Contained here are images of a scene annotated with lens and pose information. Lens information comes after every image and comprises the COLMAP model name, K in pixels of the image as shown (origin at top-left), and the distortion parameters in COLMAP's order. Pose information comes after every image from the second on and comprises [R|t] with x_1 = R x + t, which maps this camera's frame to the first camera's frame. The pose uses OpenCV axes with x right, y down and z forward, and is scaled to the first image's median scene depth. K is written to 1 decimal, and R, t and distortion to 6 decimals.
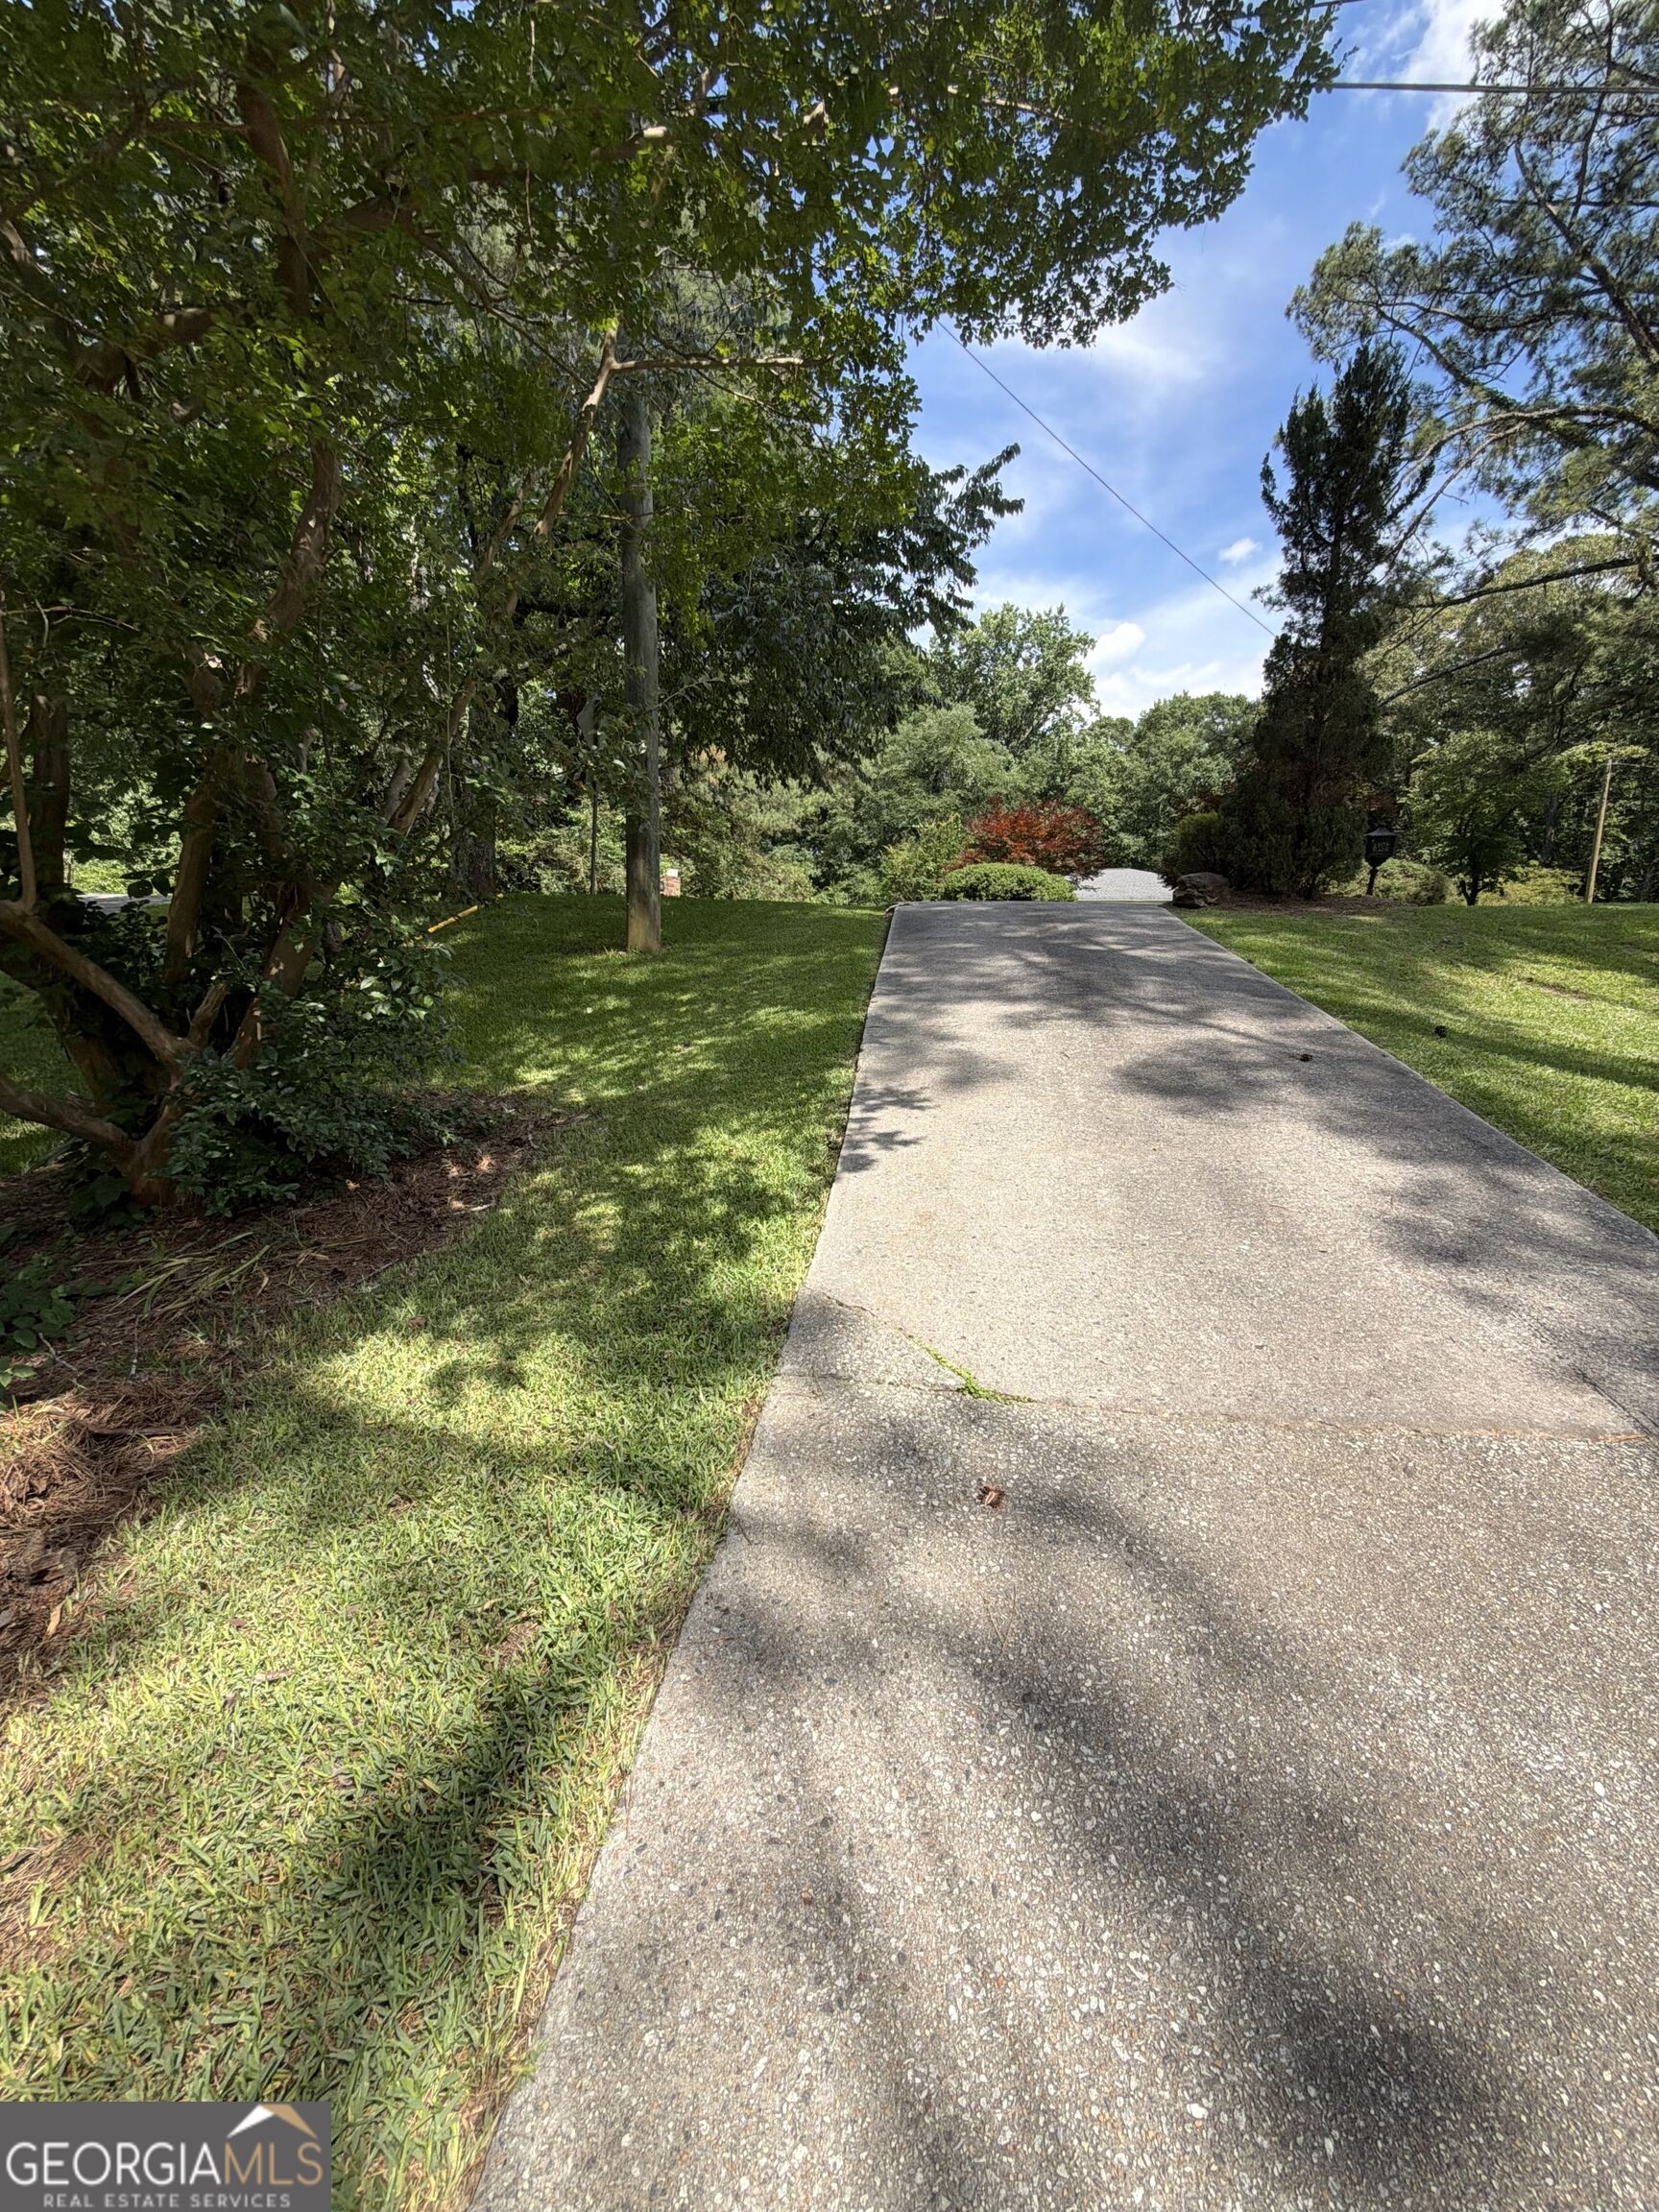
lens RADIAL K [[880.9, 0, 826.6], [0, 880.9, 1101.8], [0, 0, 1]] dist [0.001496, -0.000231]
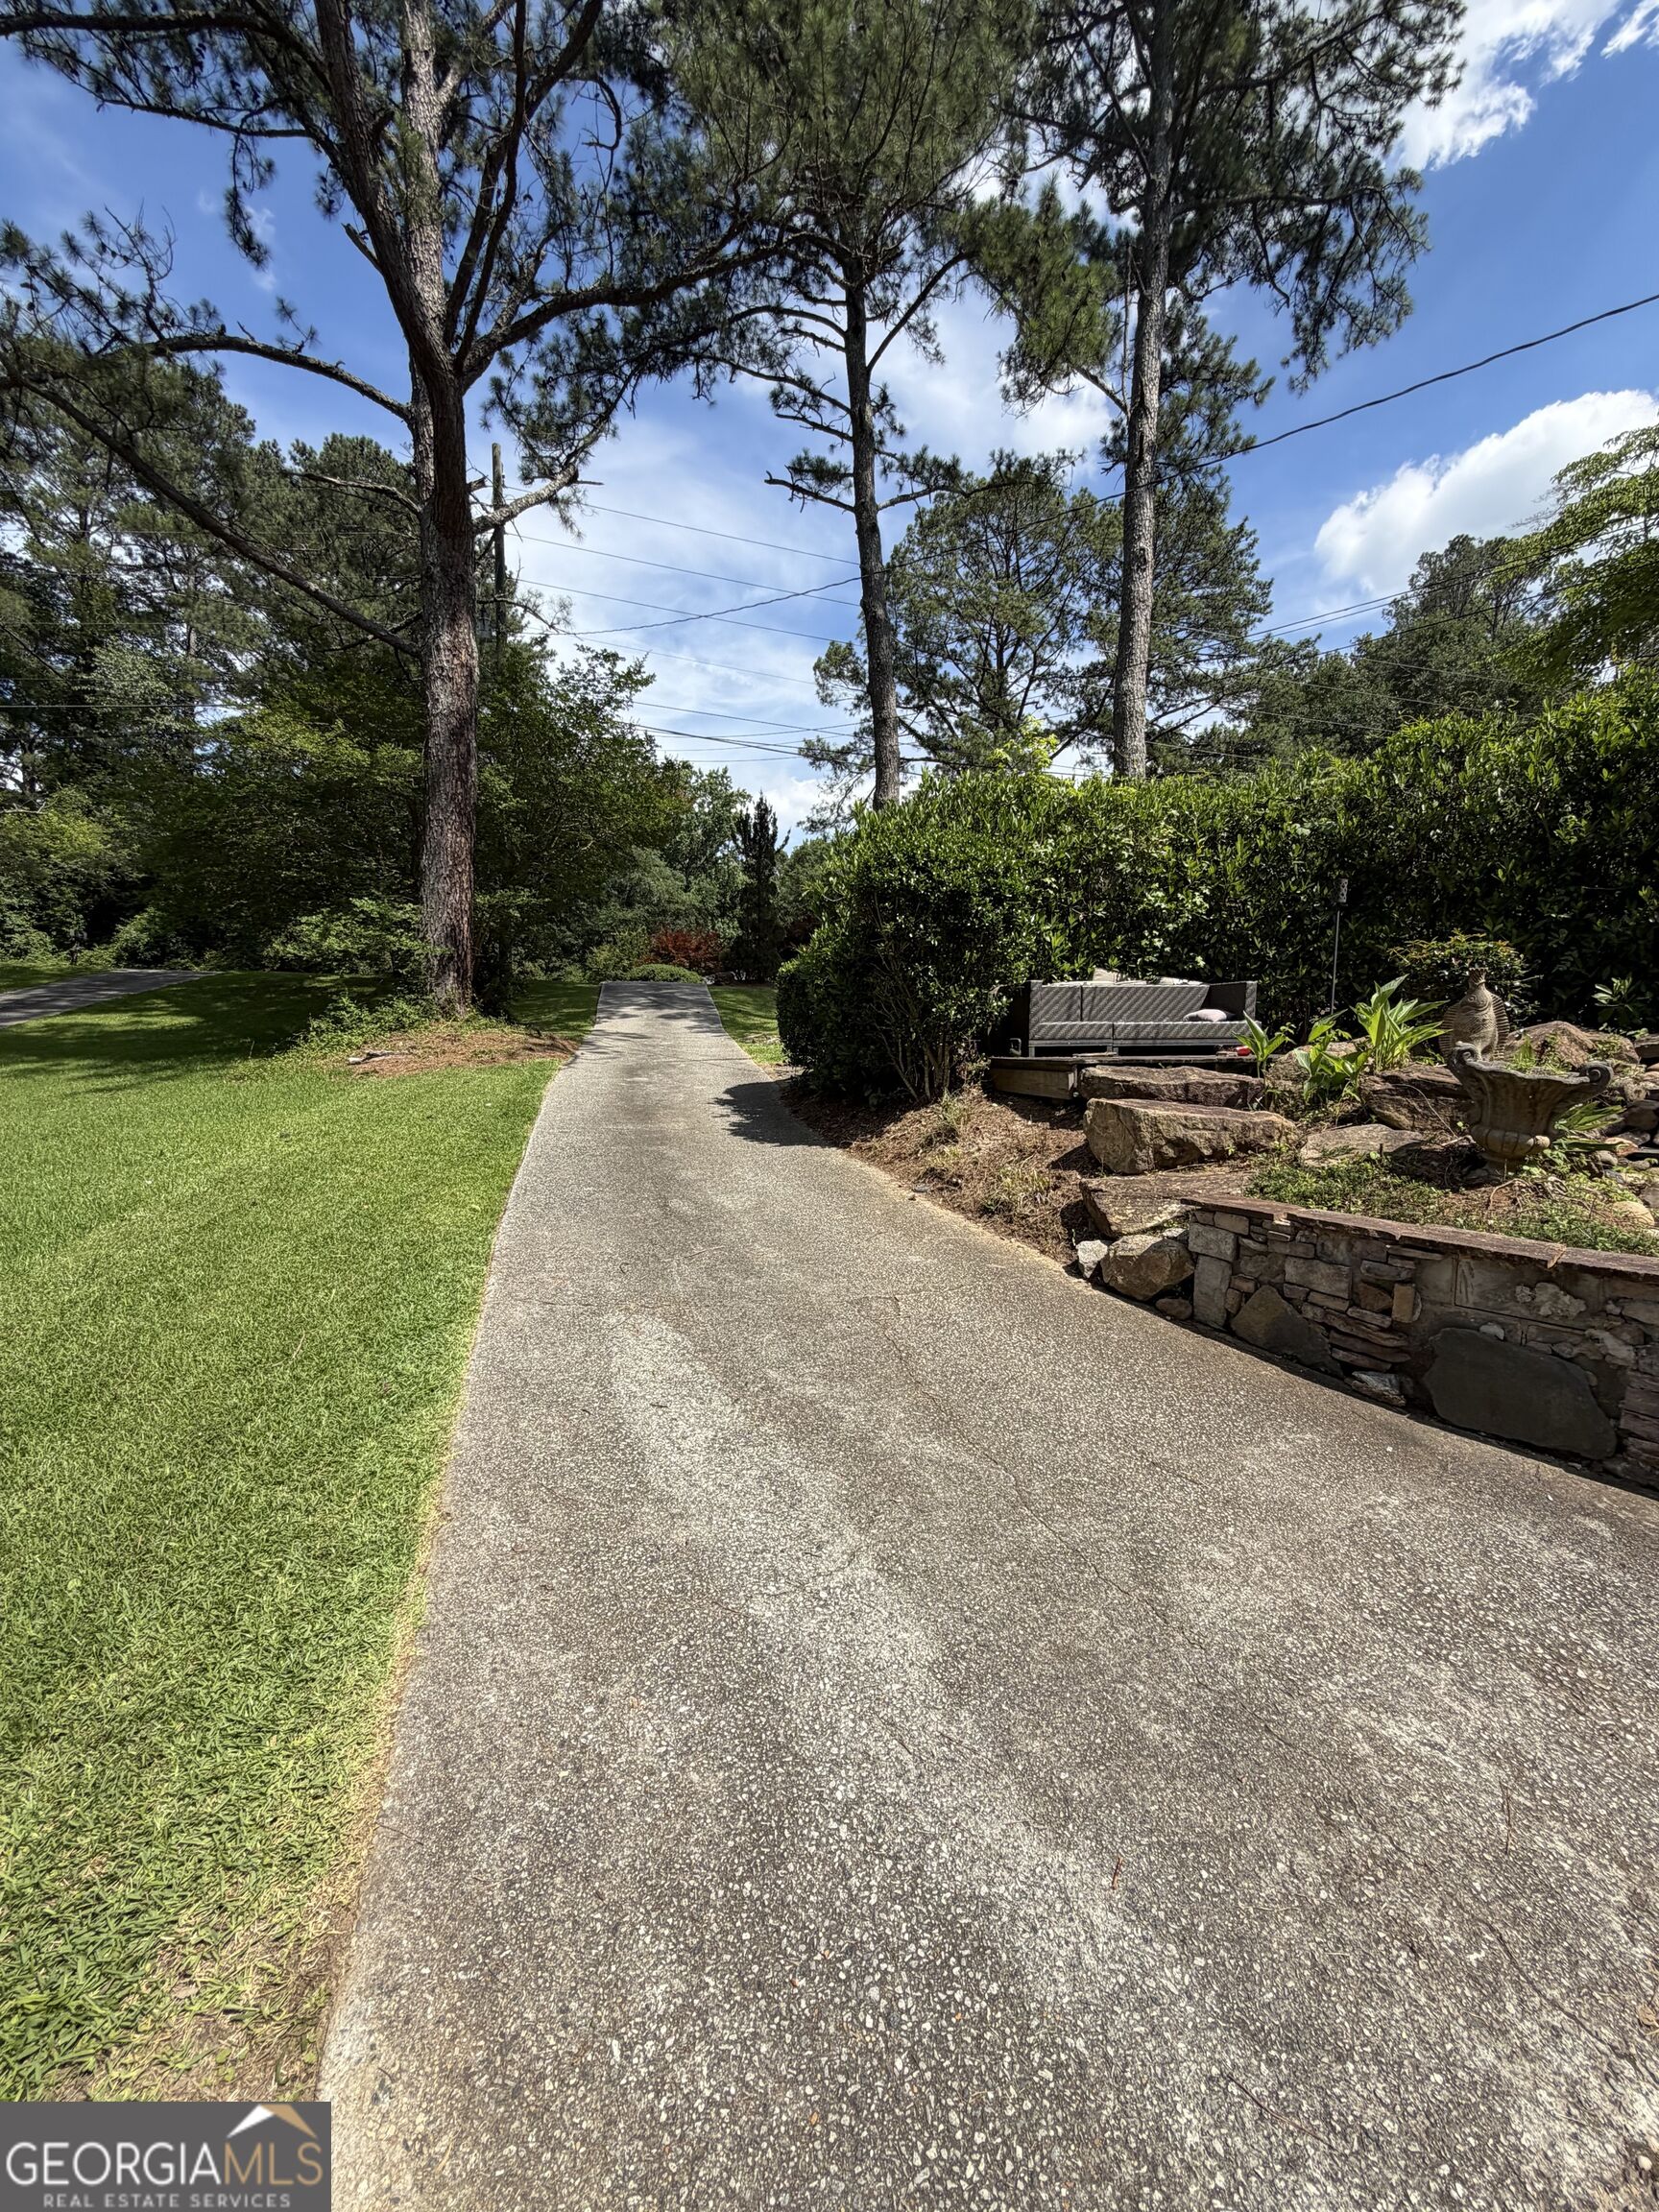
lens RADIAL K [[880.9, 0, 826.6], [0, 880.9, 1101.8], [0, 0, 1]] dist [0.001496, -0.000231]
pose [[0.945560, -0.016121, 0.325049, -0.023997], [0.049948, 0.994128, -0.095993, 0.065482], [-0.321593, 0.107003, 0.940813, -0.256062]]
